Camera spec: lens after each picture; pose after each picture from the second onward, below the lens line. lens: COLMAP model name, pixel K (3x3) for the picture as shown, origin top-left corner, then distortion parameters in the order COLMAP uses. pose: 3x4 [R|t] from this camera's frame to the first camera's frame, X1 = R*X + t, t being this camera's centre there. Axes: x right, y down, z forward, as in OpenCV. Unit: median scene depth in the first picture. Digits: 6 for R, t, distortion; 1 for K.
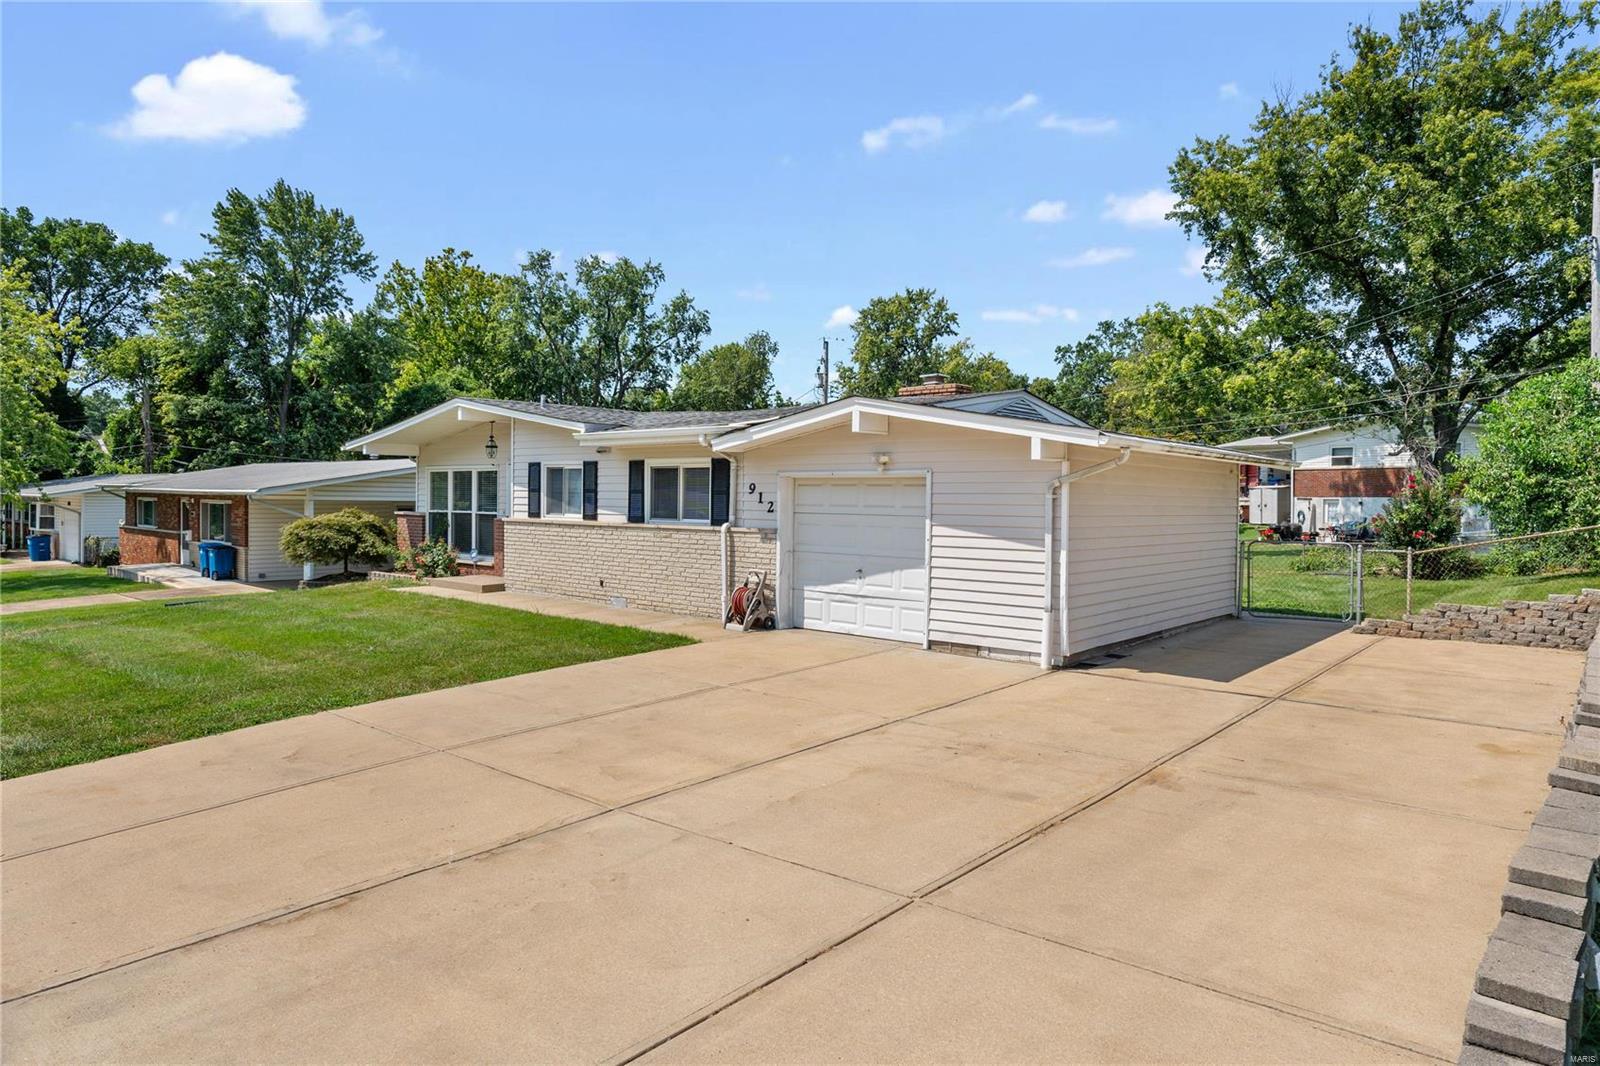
lens RADIAL K [[982.5, 0, 796.6], [0, 982.5, 517.1], [0, 0, 1]] dist [-0.002820, -0.001925]
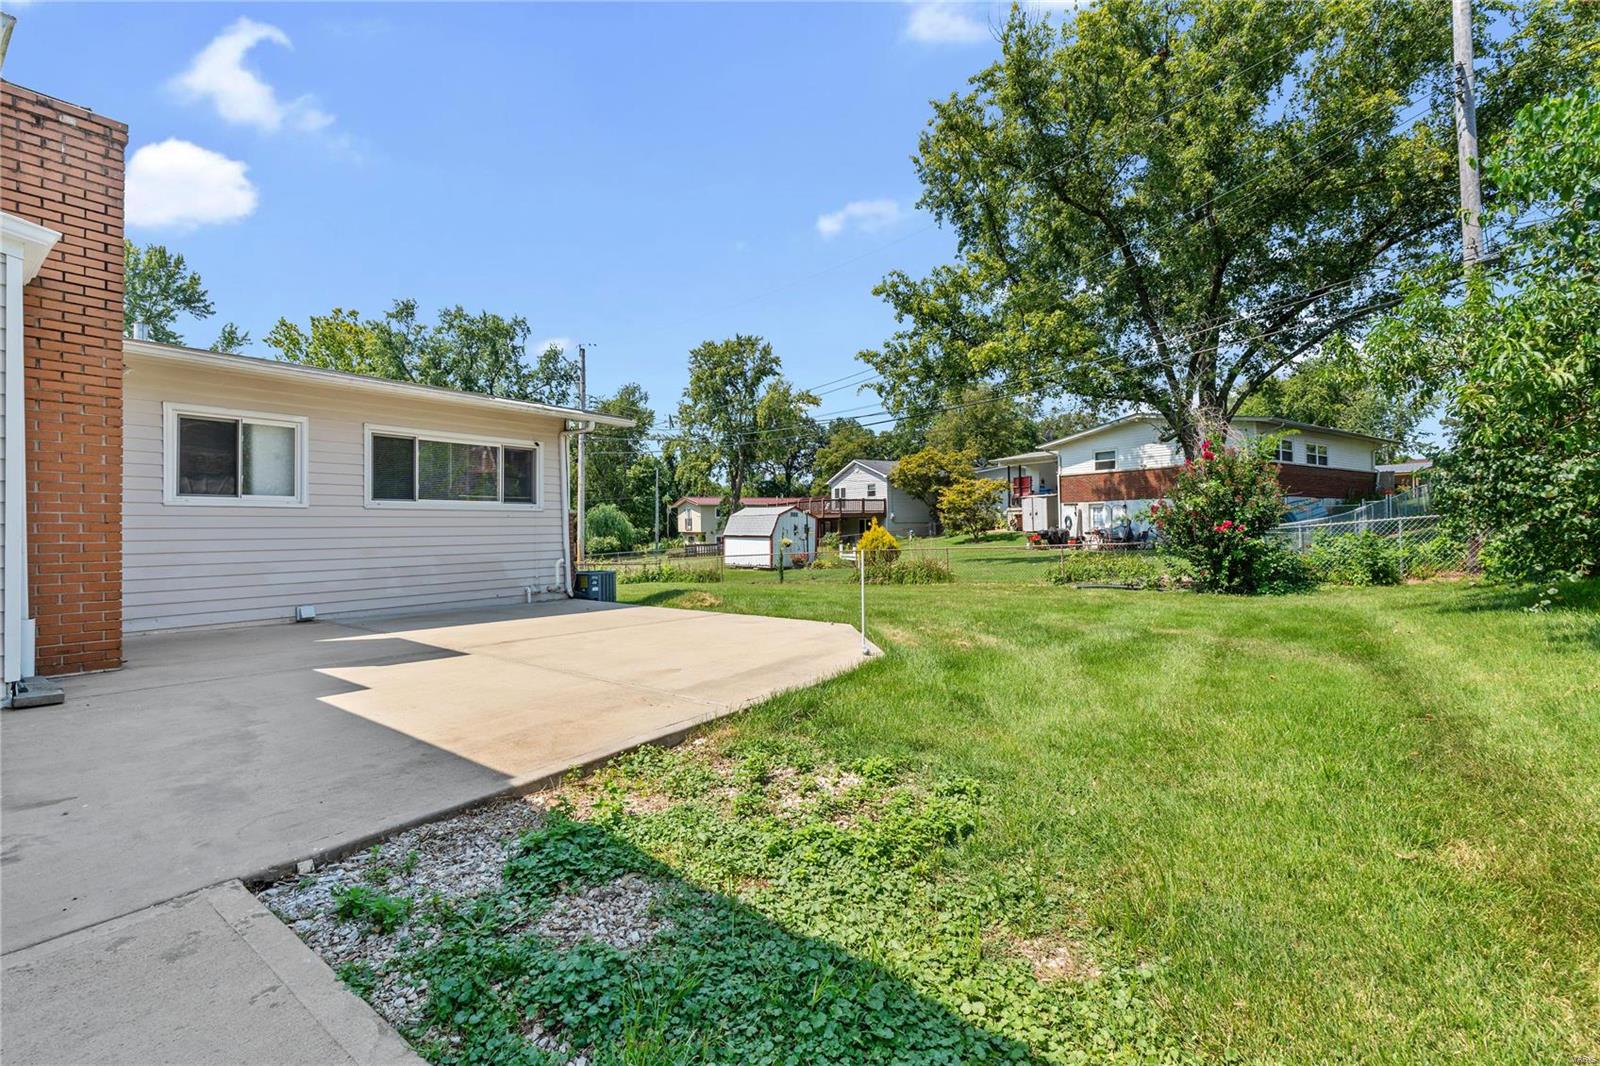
lens RADIAL K [[682.8, 0, 799.7], [0, 682.8, 520.1], [0, 0, 1]] dist [-0.007455, -0.000163]
pose [[0.995912, -0.020790, 0.087908, 0.711022], [0.023359, 0.999327, -0.028292, 0.045232], [-0.087261, 0.030230, 0.995727, 1.303567]]
